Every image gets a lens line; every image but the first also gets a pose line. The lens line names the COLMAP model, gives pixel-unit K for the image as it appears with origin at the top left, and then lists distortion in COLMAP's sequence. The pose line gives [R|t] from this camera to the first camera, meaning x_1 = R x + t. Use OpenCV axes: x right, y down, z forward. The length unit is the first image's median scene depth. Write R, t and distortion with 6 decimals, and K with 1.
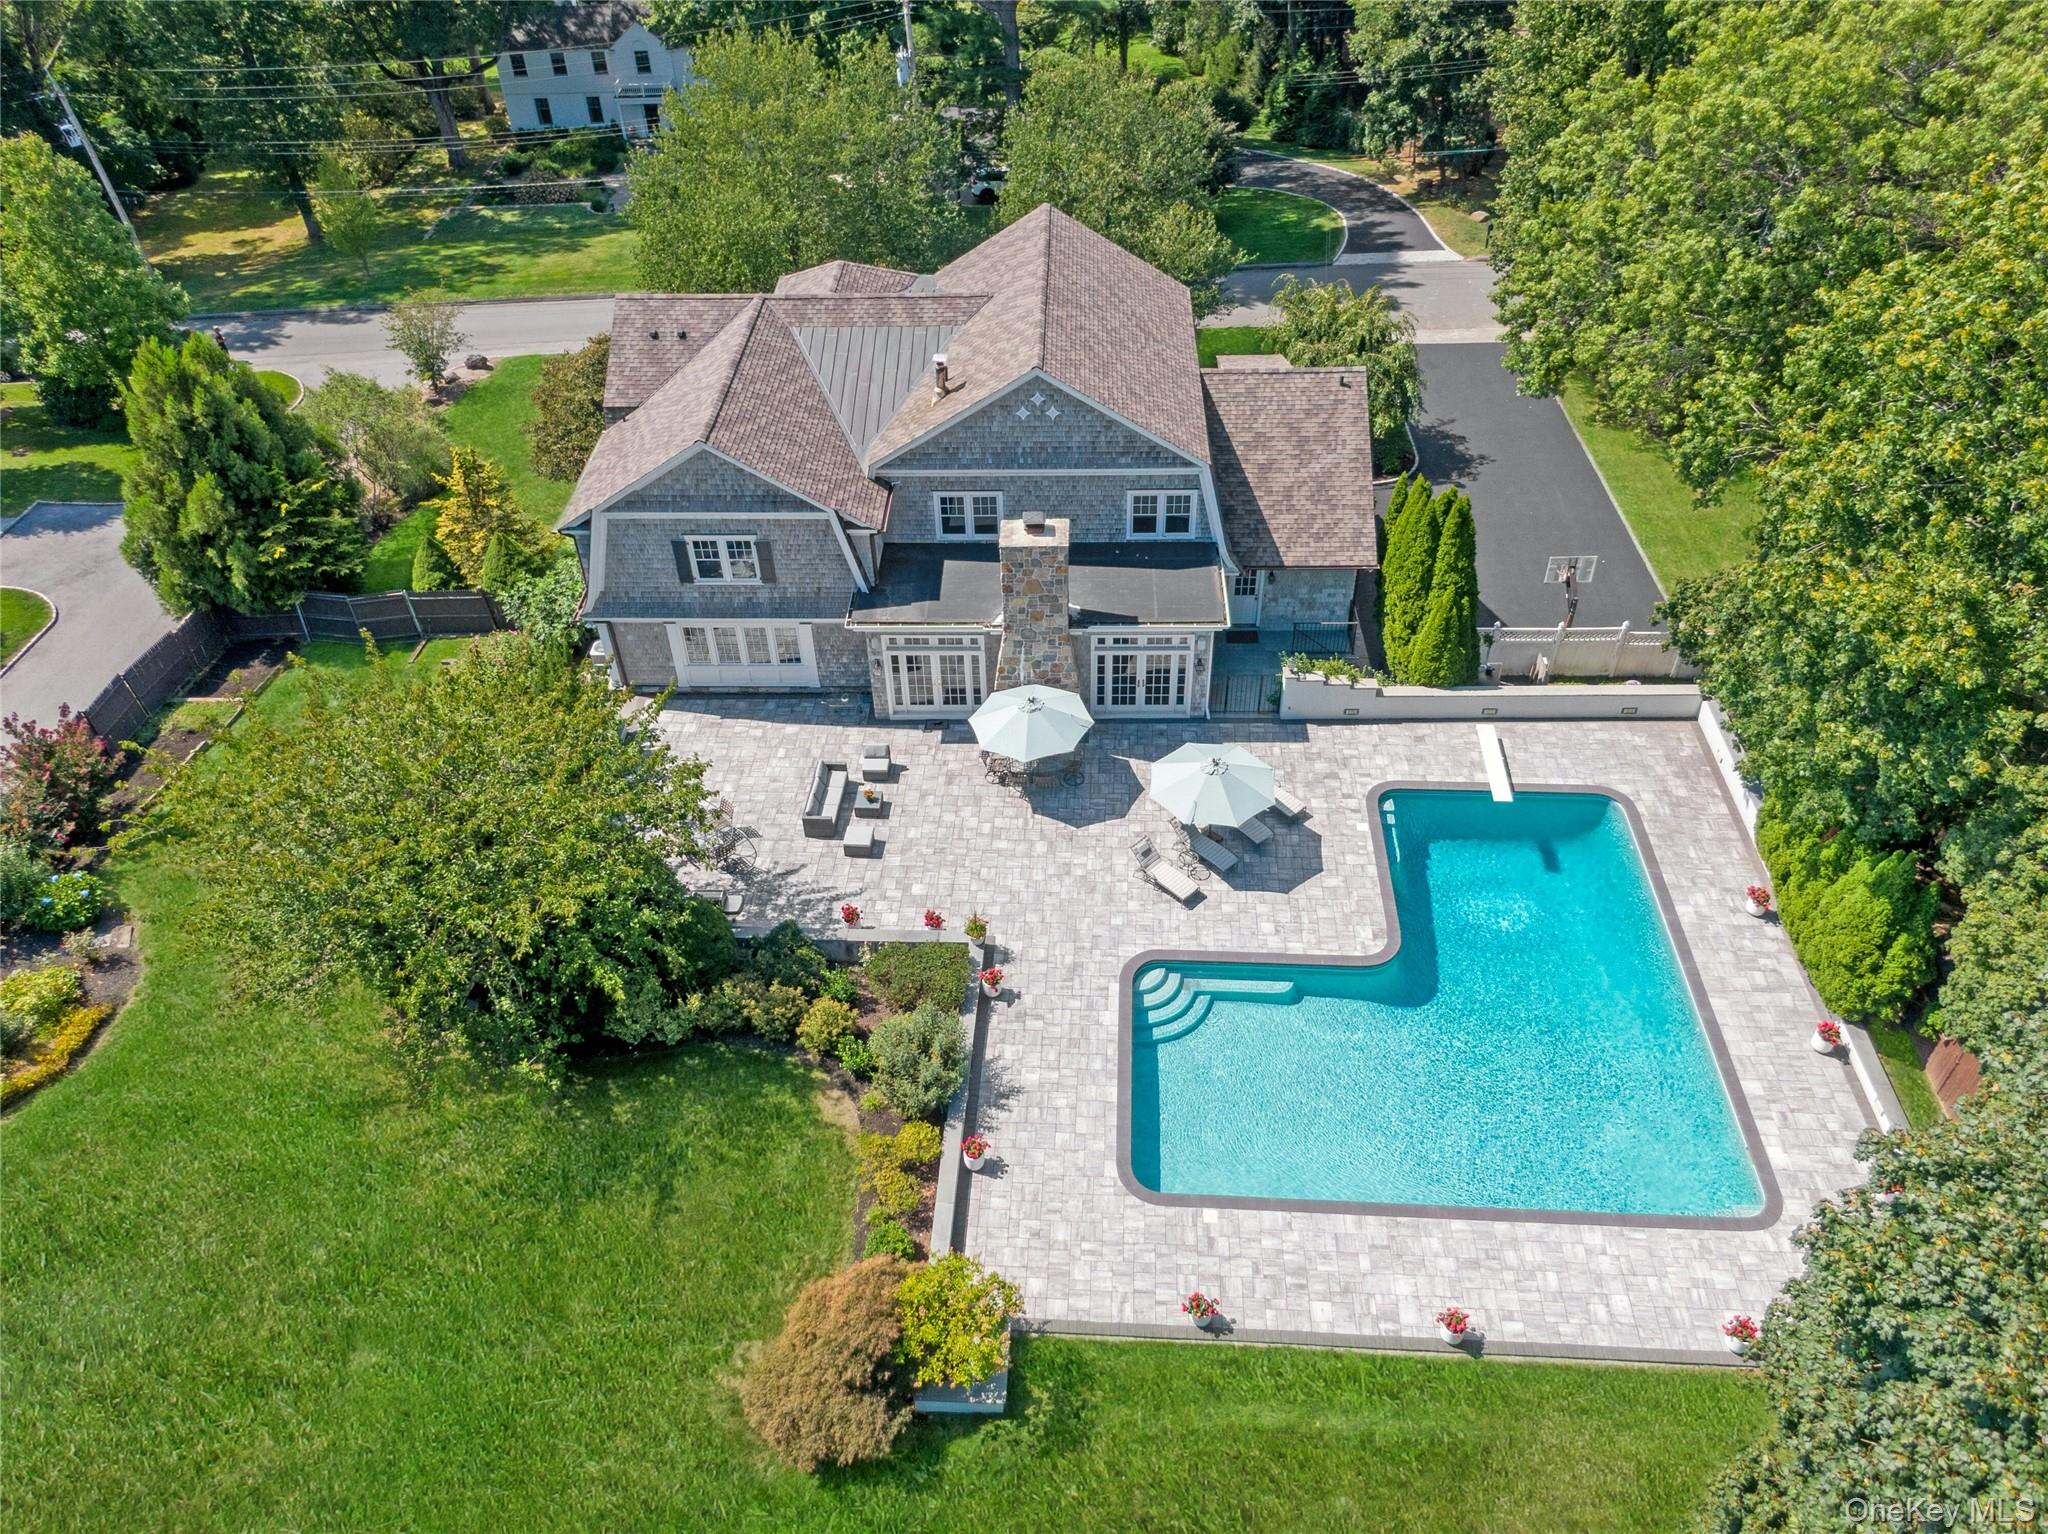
lens RADIAL K [[1466.2, 0, 1024.0], [0, 1466.2, 767.0], [0, 0, 1]] dist [0.078932, -0.139612]
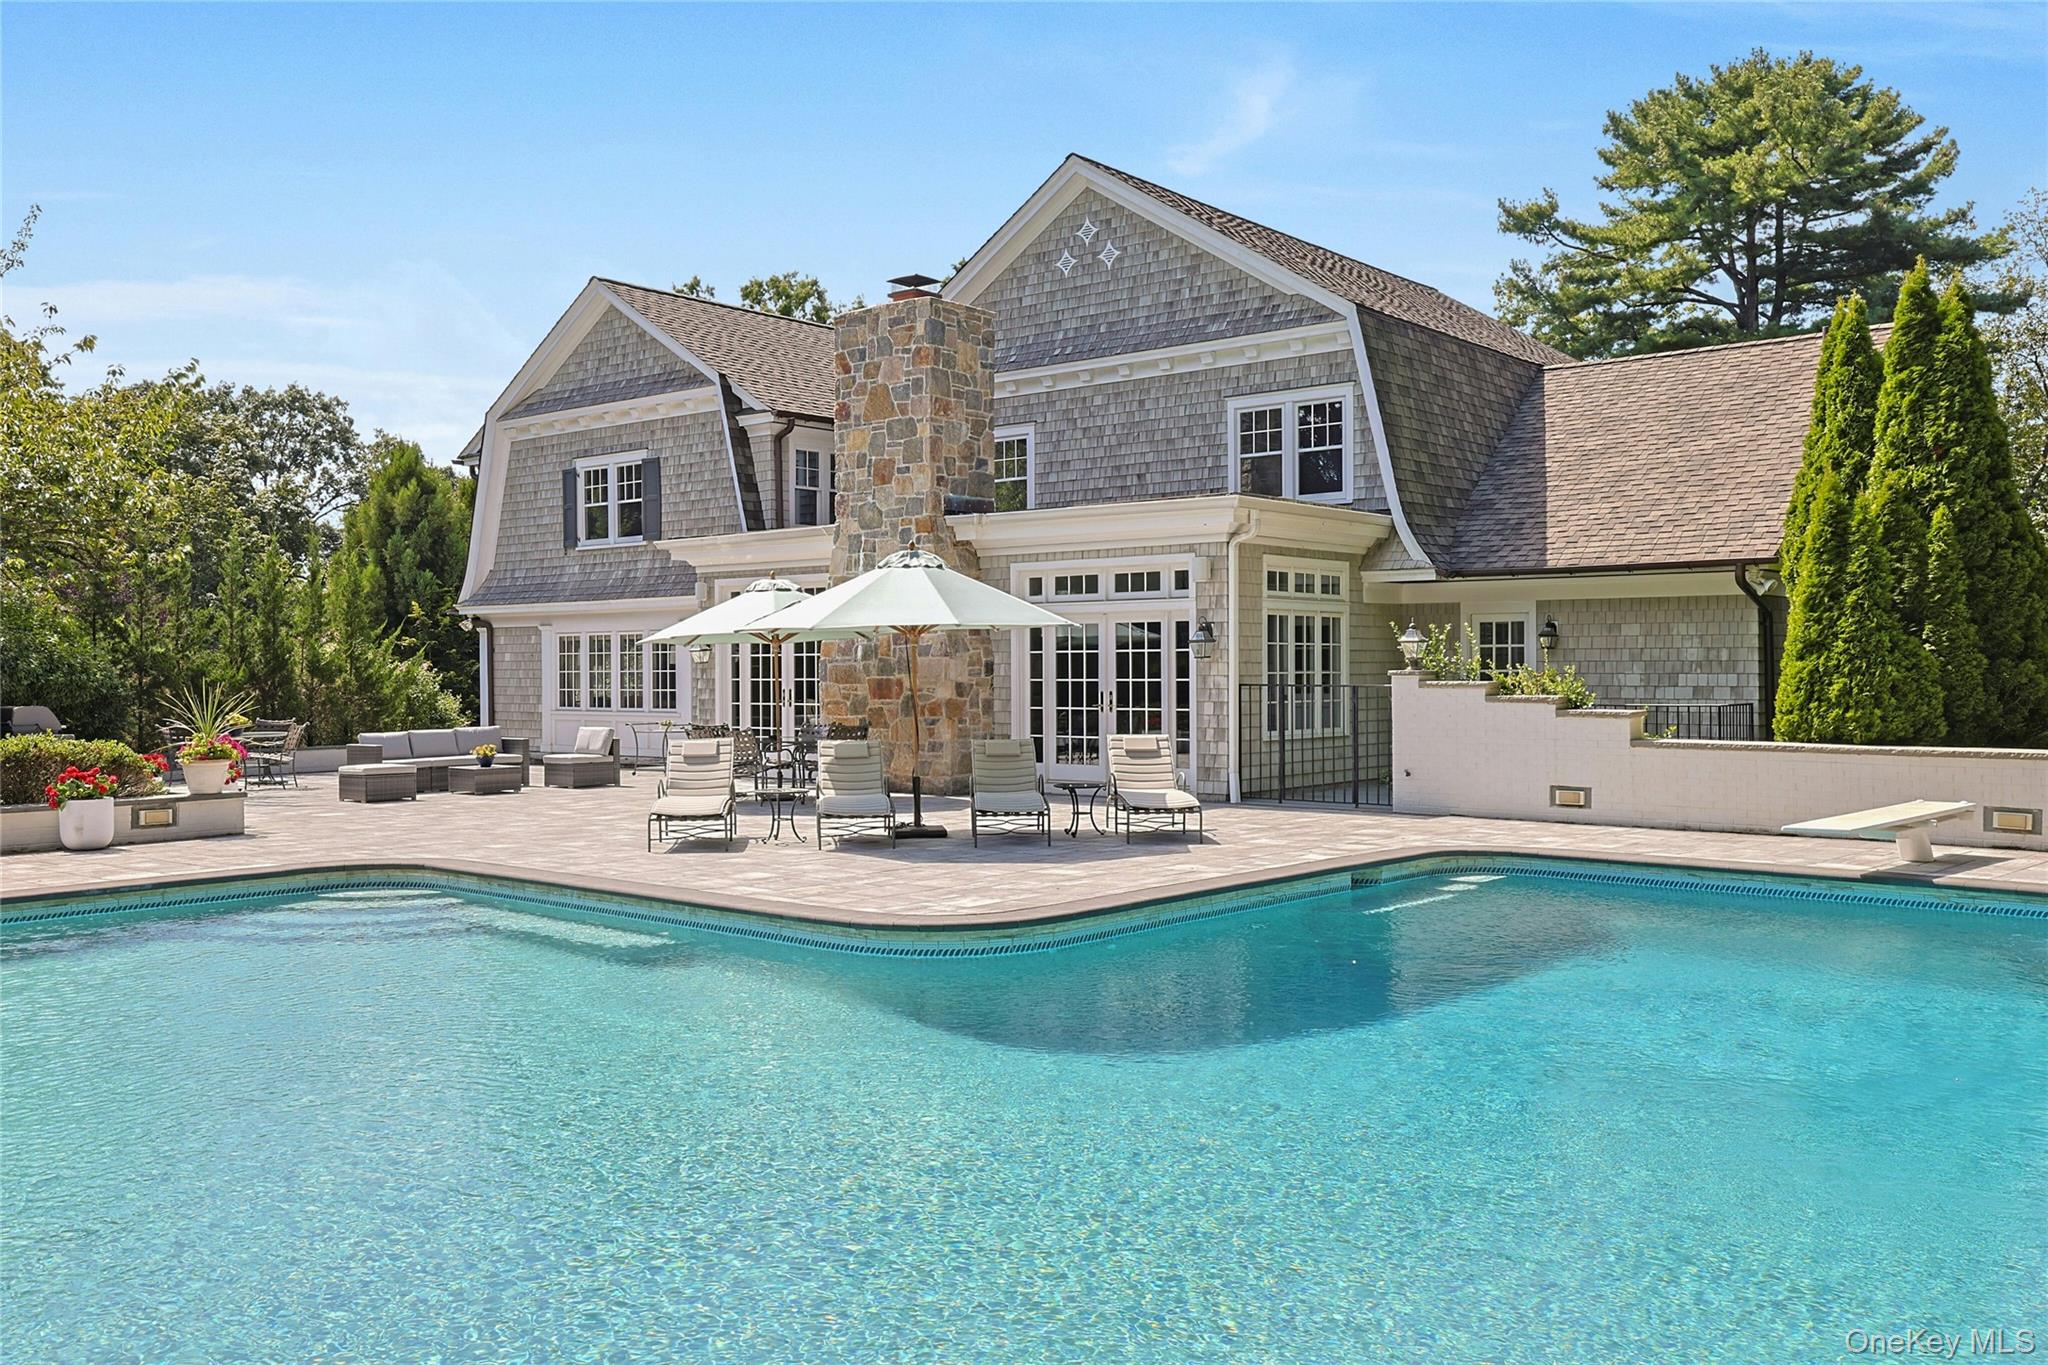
lens RADIAL K [[1683.1, 0, 1024.0], [0, 1683.1, 682.5], [0, 0, 1]] dist [0.009604, 0.004519]
pose [[0.792151, 0.026375, -0.609754, 0.379956], [-0.408205, 0.765615, -0.497195, 0.205937], [0.453723, 0.642758, 0.617250, 0.698692]]
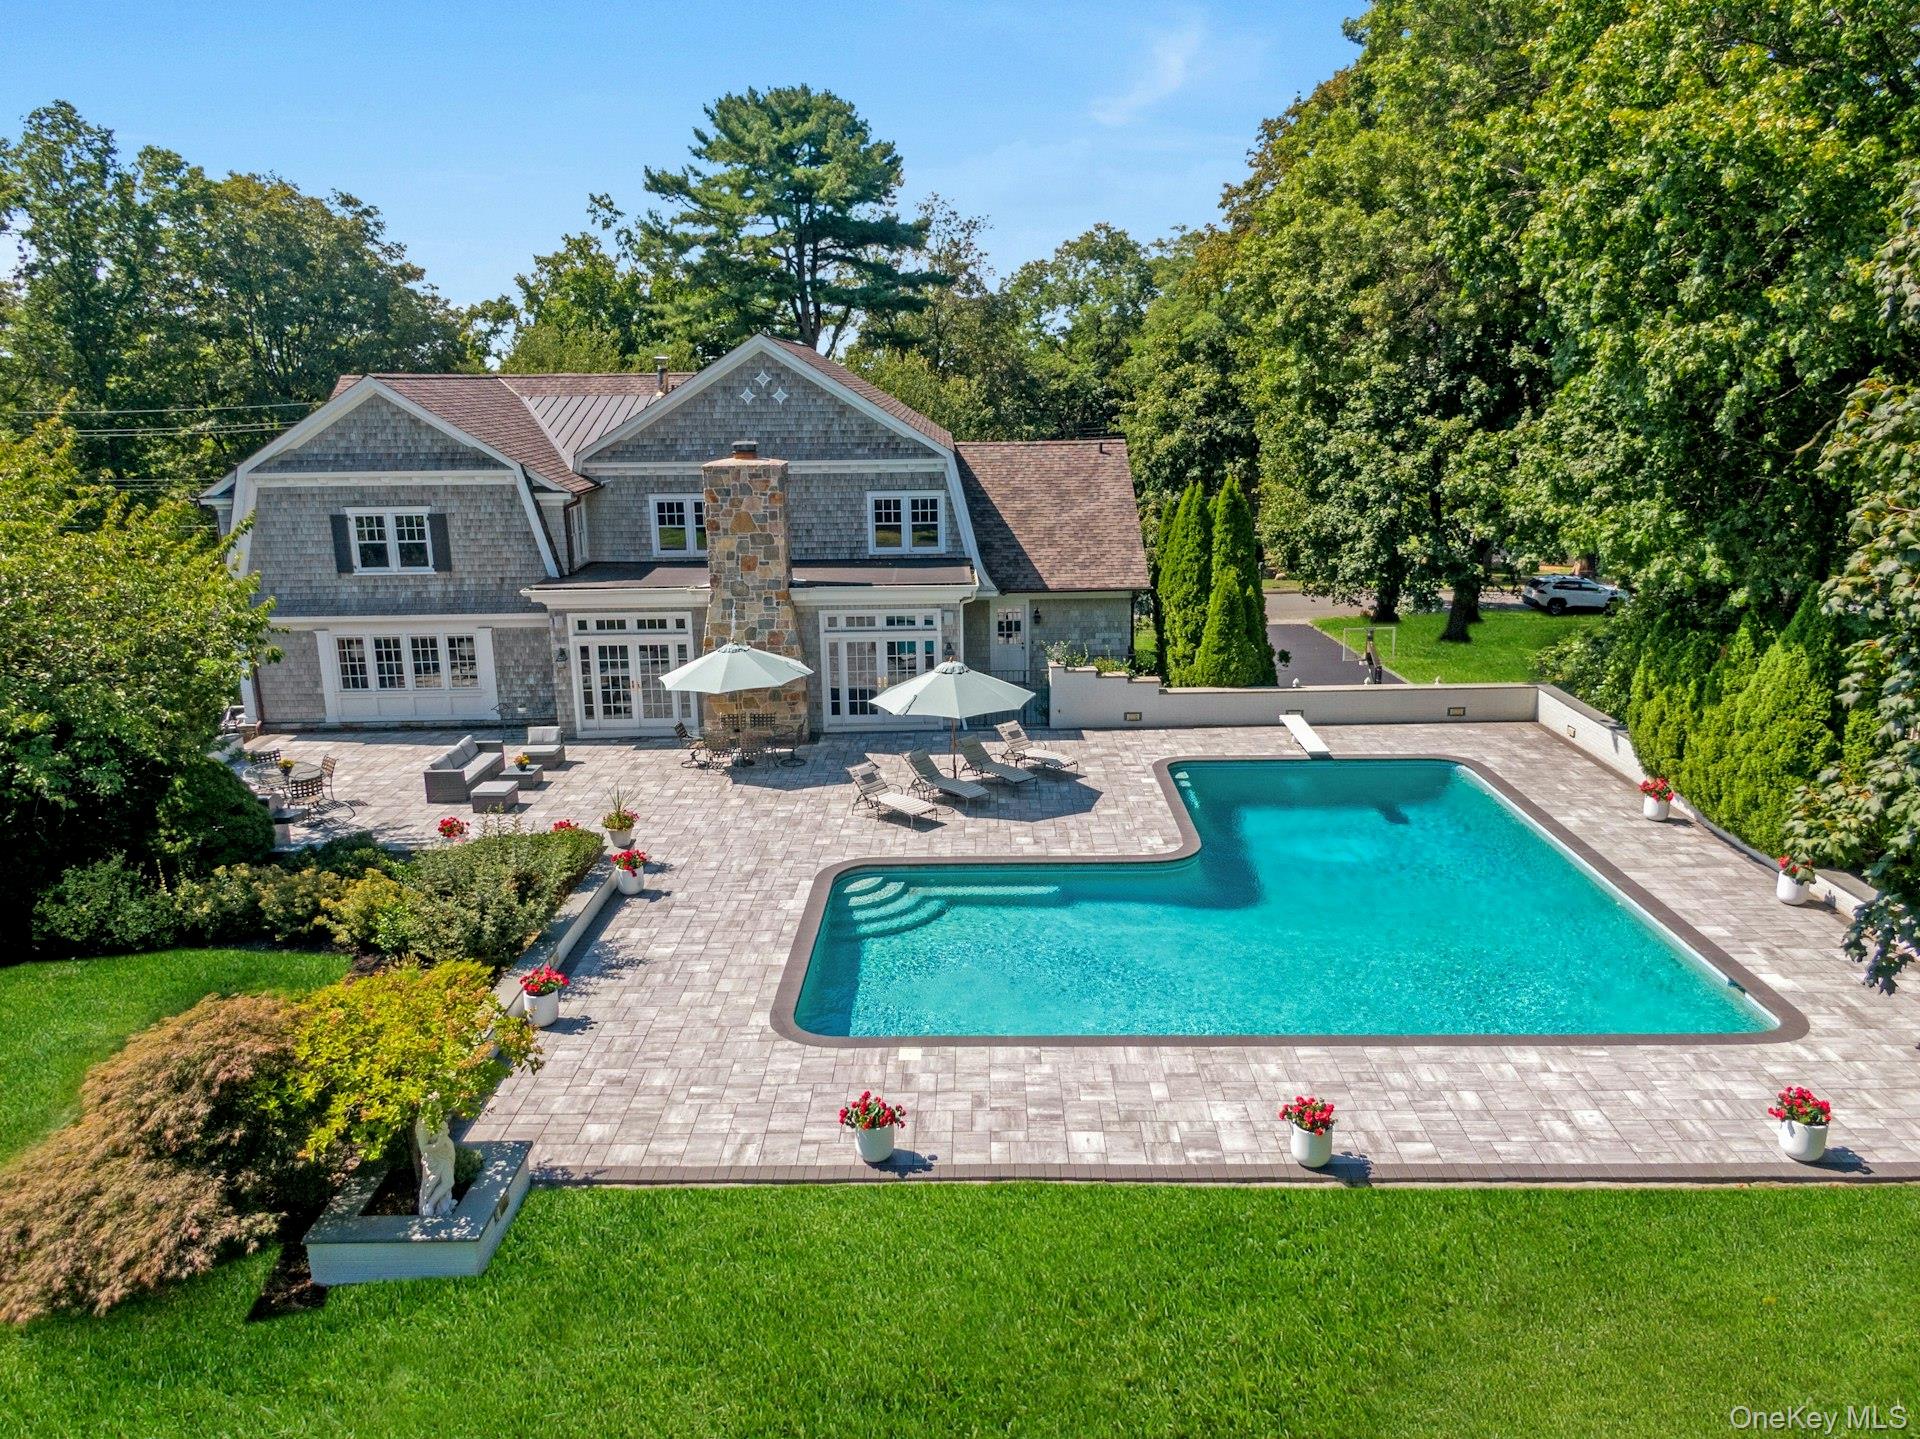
lens RADIAL K [[1374.6, 0, 960.0], [0, 1374.6, 719.5], [0, 0, 1]] dist [0.078932, -0.139612]
pose [[0.998804, -0.000625, 0.048892, 0.088955], [0.022518, 0.893460, -0.448579, 0.327347], [-0.043403, 0.449143, 0.892405, 0.316584]]
